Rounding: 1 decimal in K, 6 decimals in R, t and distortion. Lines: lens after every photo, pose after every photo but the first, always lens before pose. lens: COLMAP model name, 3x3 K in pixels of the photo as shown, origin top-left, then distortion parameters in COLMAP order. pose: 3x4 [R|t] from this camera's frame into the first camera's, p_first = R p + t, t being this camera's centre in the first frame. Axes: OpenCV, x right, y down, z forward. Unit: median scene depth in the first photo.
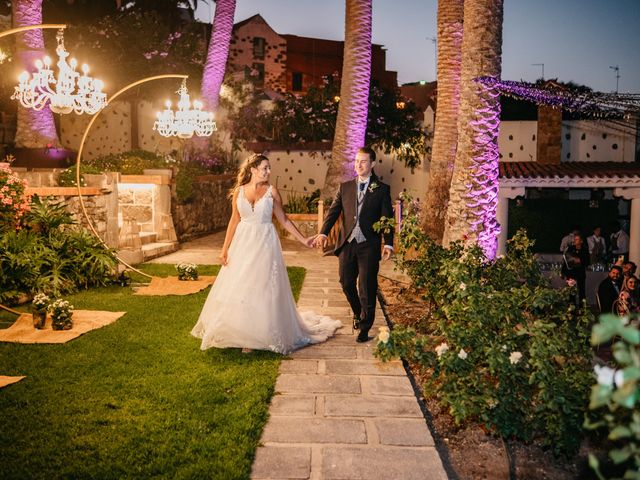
lens RADIAL K [[700.3, 0, 320.0], [0, 700.3, 240.0], [0, 0, 1]] dist [0.001084, 0.037323]
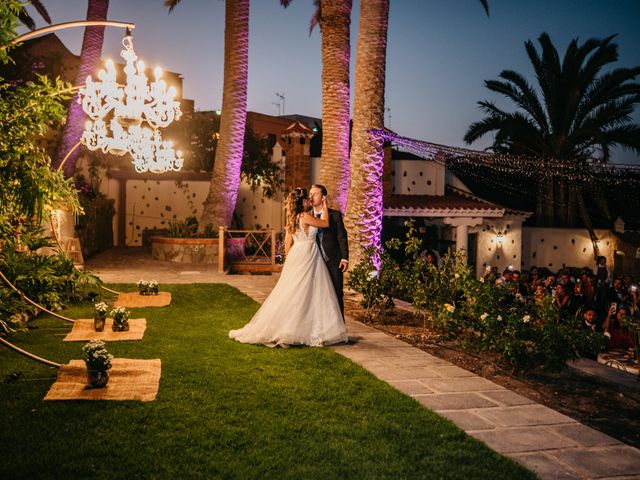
lens RADIAL K [[700.3, 0, 320.0], [0, 700.3, 240.0], [0, 0, 1]] dist [0.001084, 0.037323]
pose [[0.951236, -0.002070, 0.308458, -0.241820], [0.013453, 0.999304, -0.034784, 0.009236], [-0.308172, 0.037237, 0.950602, -0.159989]]
